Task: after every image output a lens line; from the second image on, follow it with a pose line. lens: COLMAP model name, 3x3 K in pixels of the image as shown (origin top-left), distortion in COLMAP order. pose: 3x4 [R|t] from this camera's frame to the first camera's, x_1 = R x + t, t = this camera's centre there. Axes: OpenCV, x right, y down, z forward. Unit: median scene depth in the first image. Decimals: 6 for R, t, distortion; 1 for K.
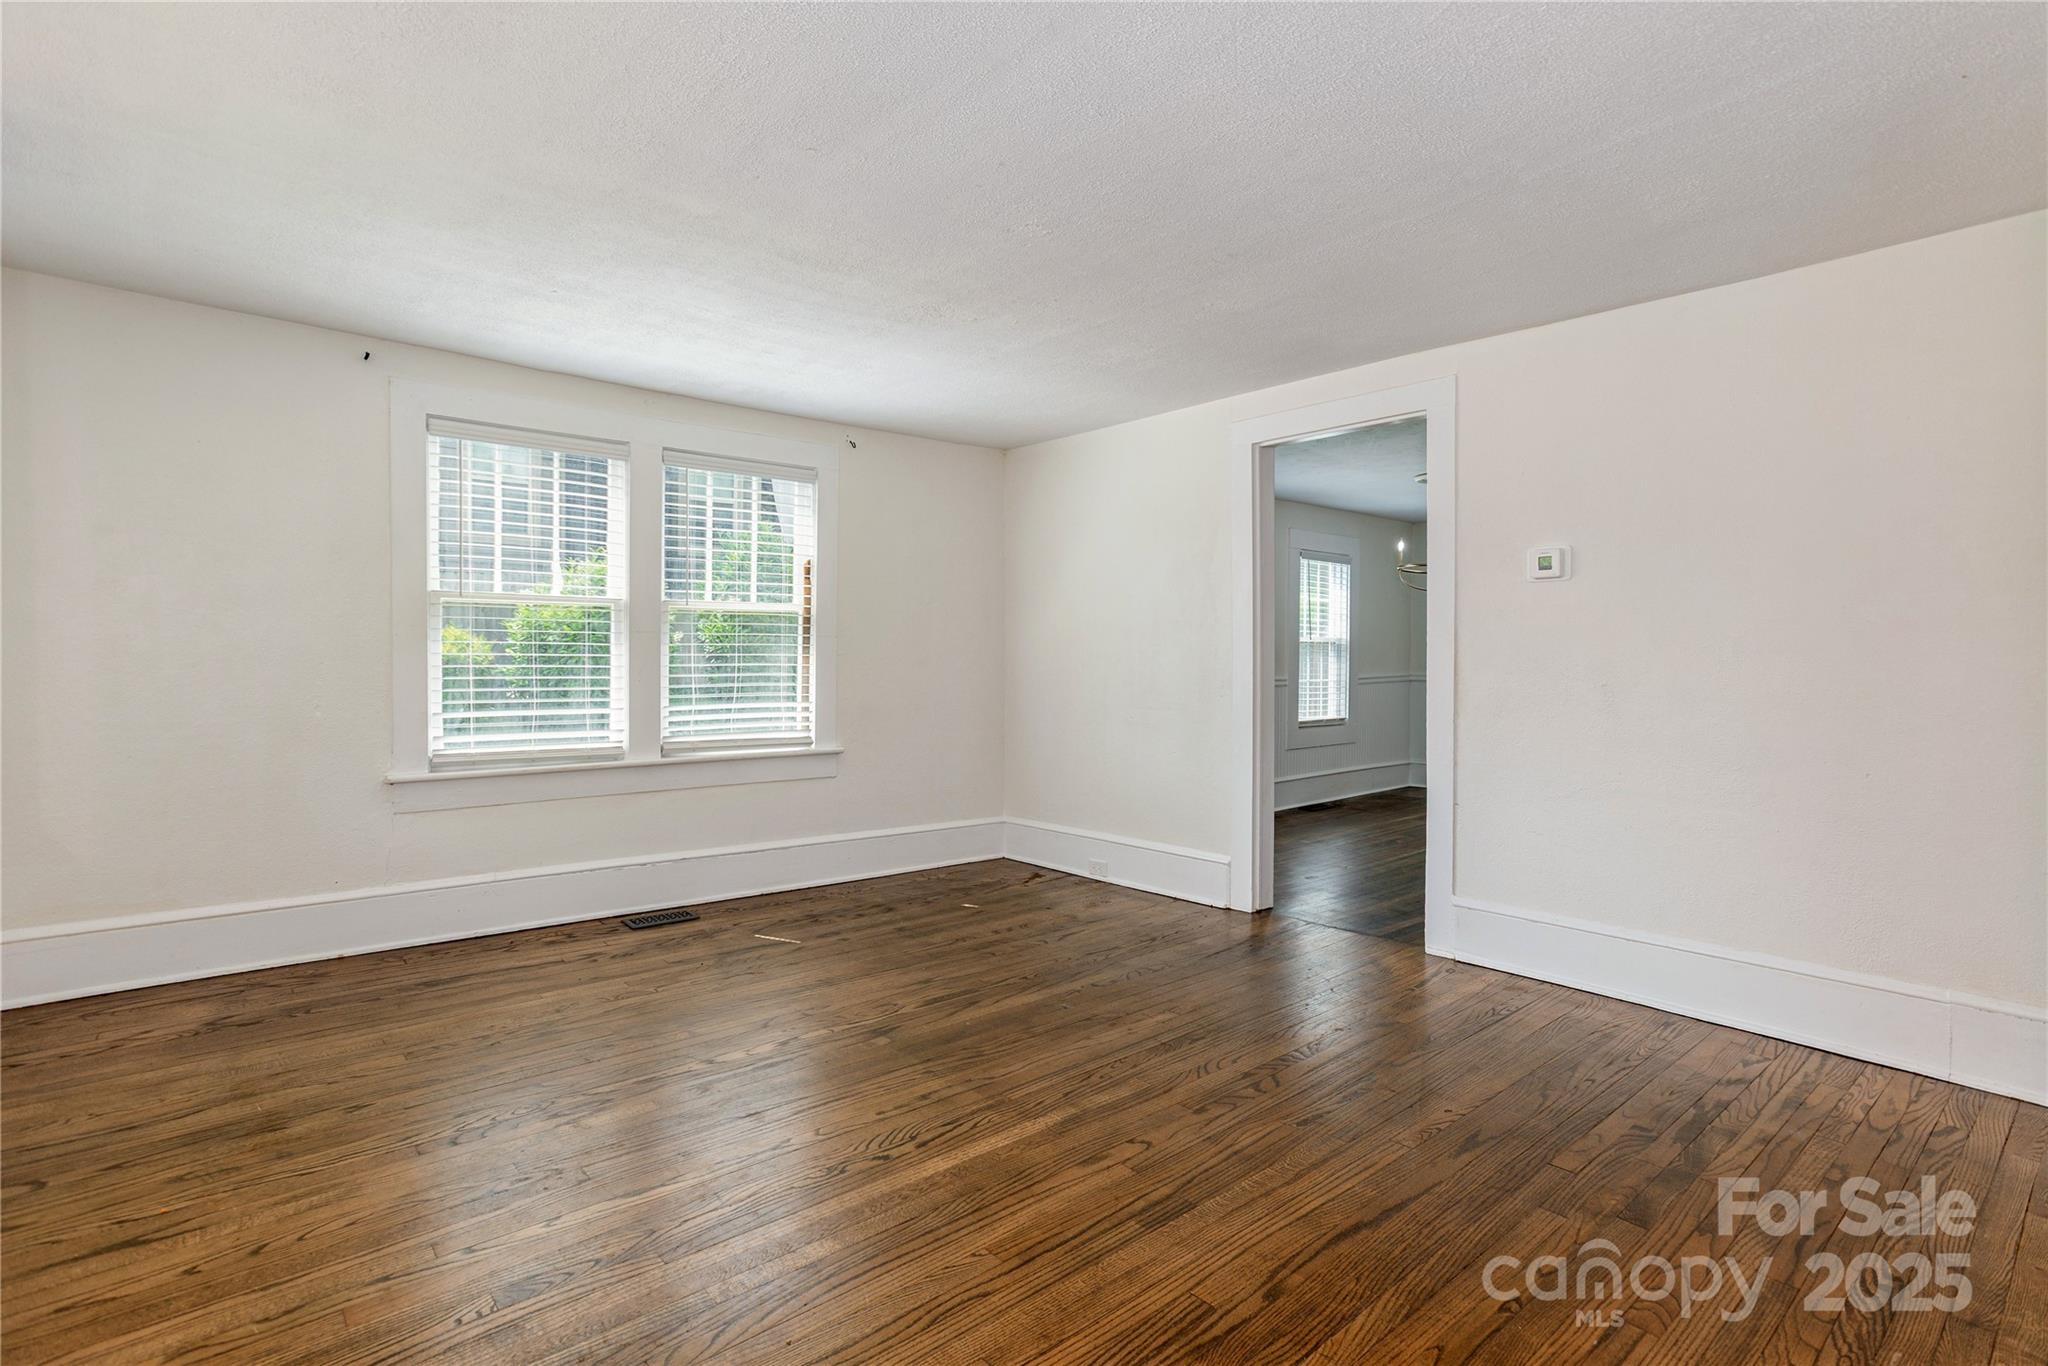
lens RADIAL K [[988.6, 0, 1026.8], [0, 988.6, 670.0], [0, 0, 1]] dist [-0.013898, 0.003438]
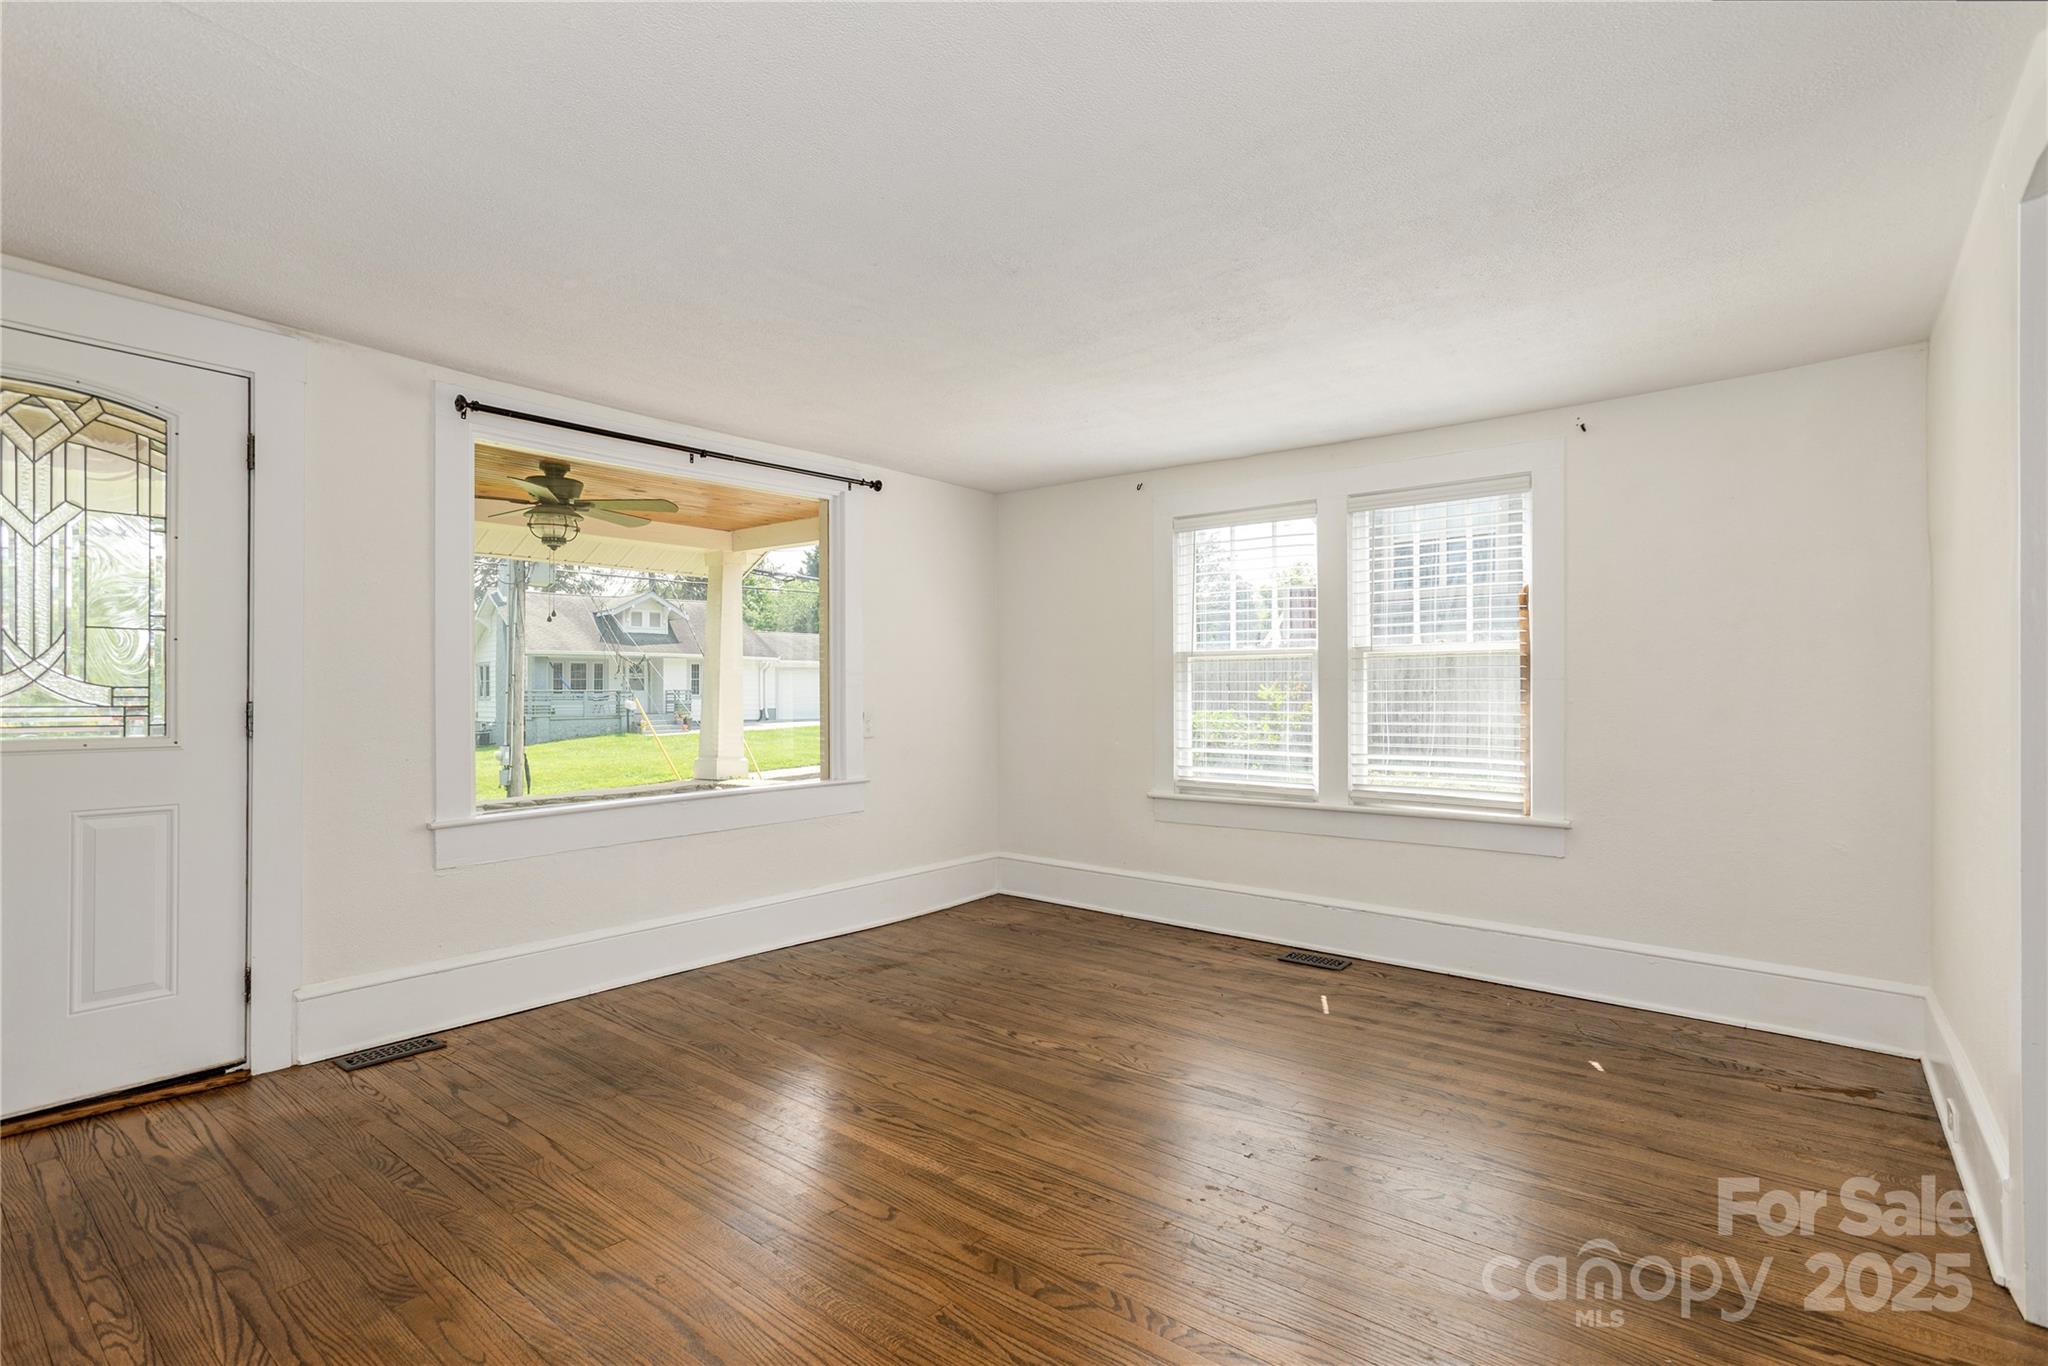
lens RADIAL K [[988.6, 0, 1013.4], [0, 988.6, 692.1], [0, 0, 1]] dist [-0.013898, 0.003438]
pose [[0.172752, -0.010256, -0.984912, 0.674896], [-0.015564, 0.999793, -0.013140, -0.008644], [0.984842, 0.017599, 0.172557, 0.590934]]
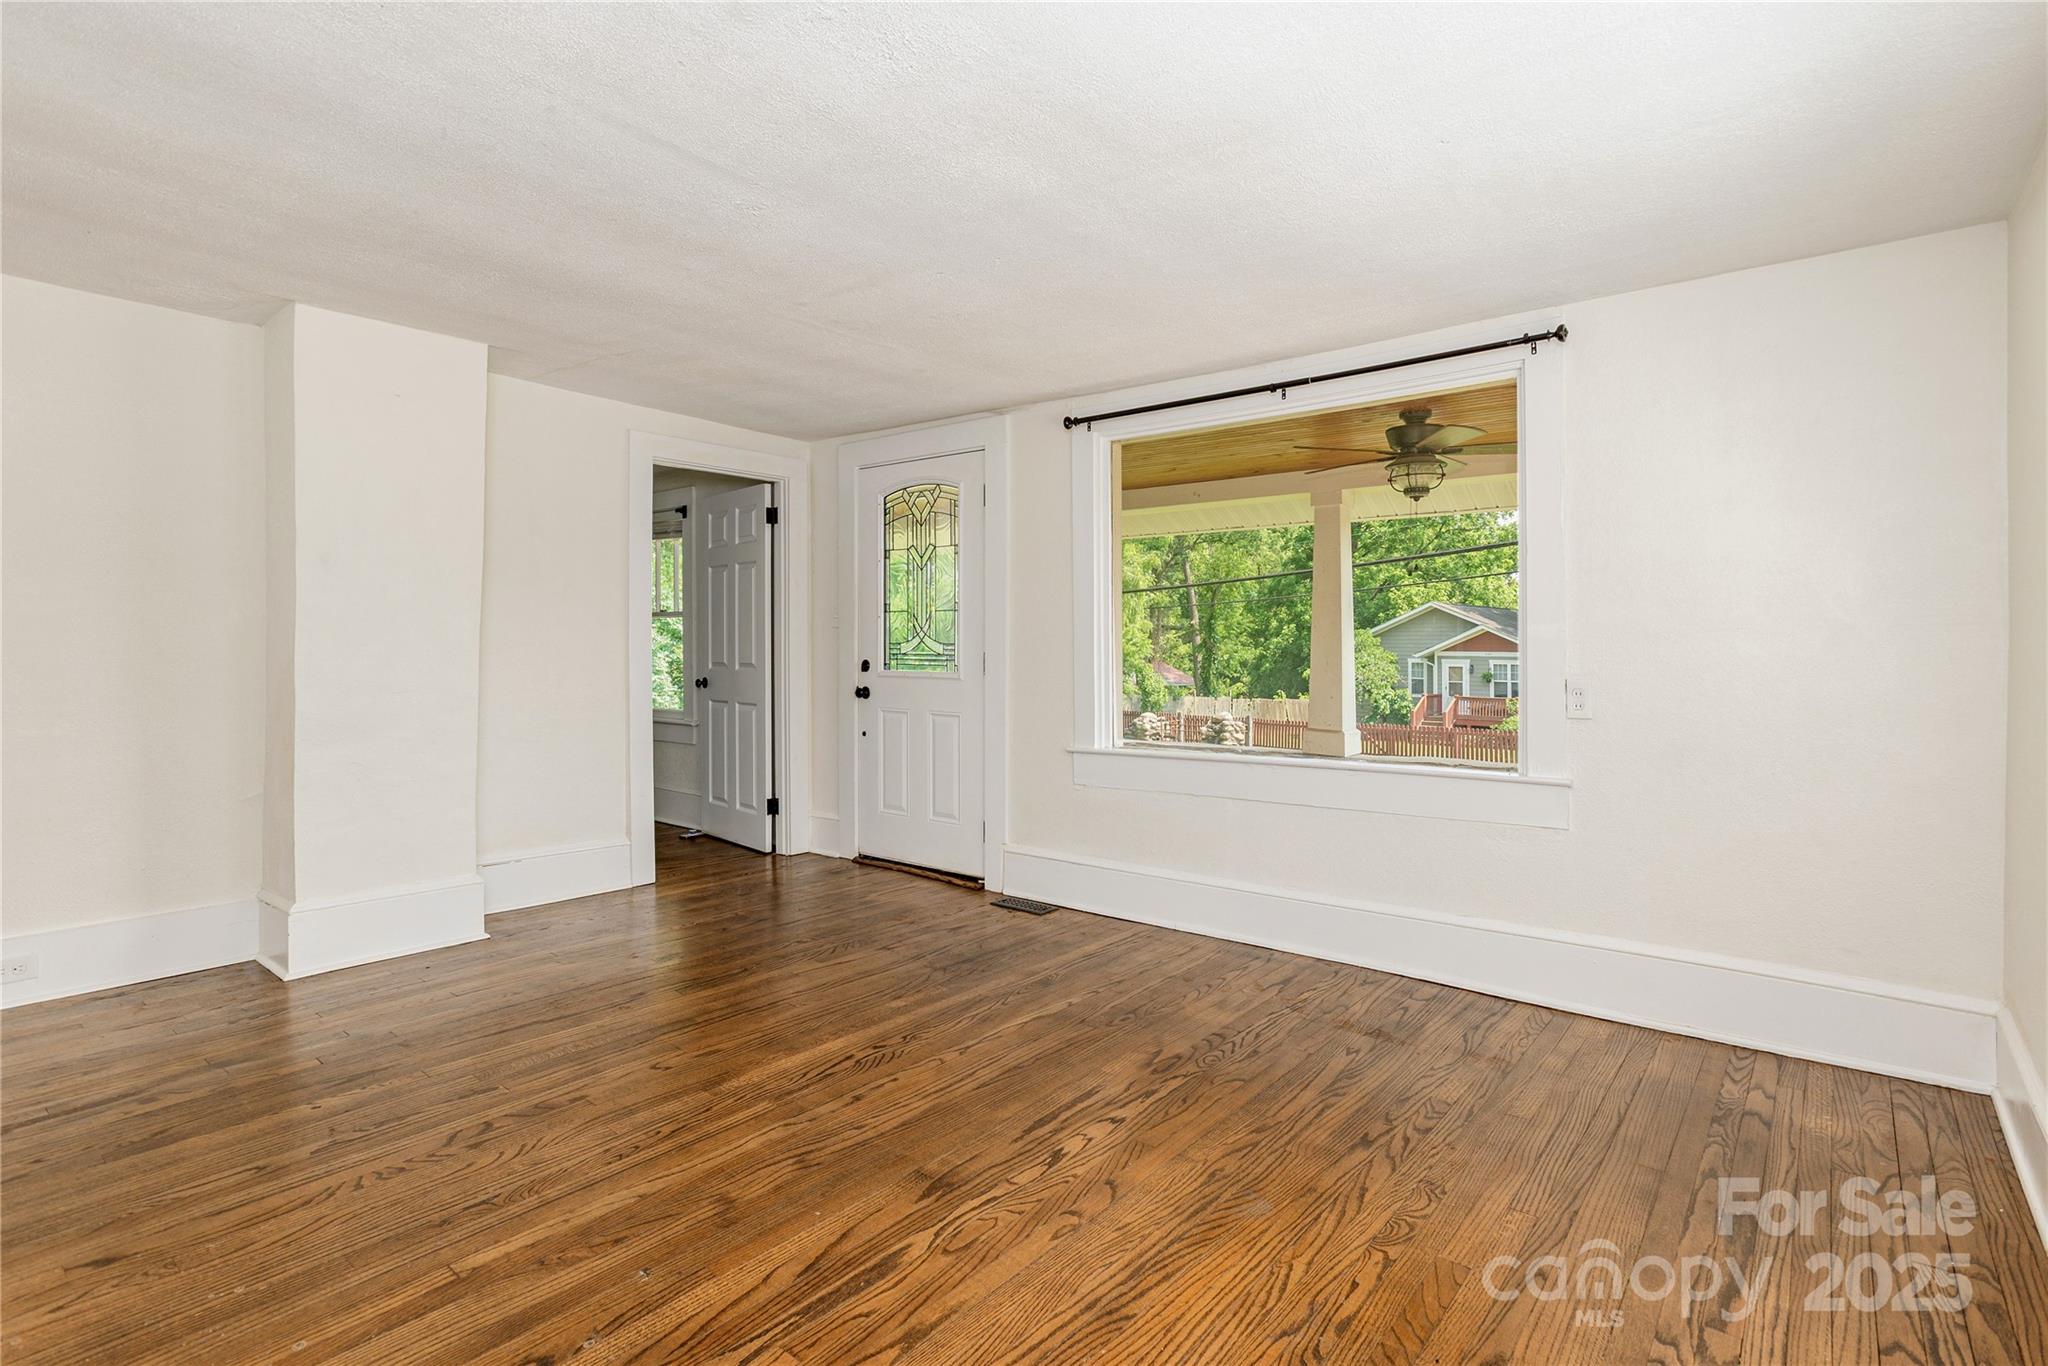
lens RADIAL K [[988.6, 0, 1058.5], [0, 988.6, 649.0], [0, 0, 1]] dist [-0.013898, 0.003438]
pose [[-0.978778, -0.015574, -0.204332, -0.064060], [-0.019517, 0.999660, 0.017298, -0.031104], [0.203993, 0.020919, -0.978749, 1.398553]]
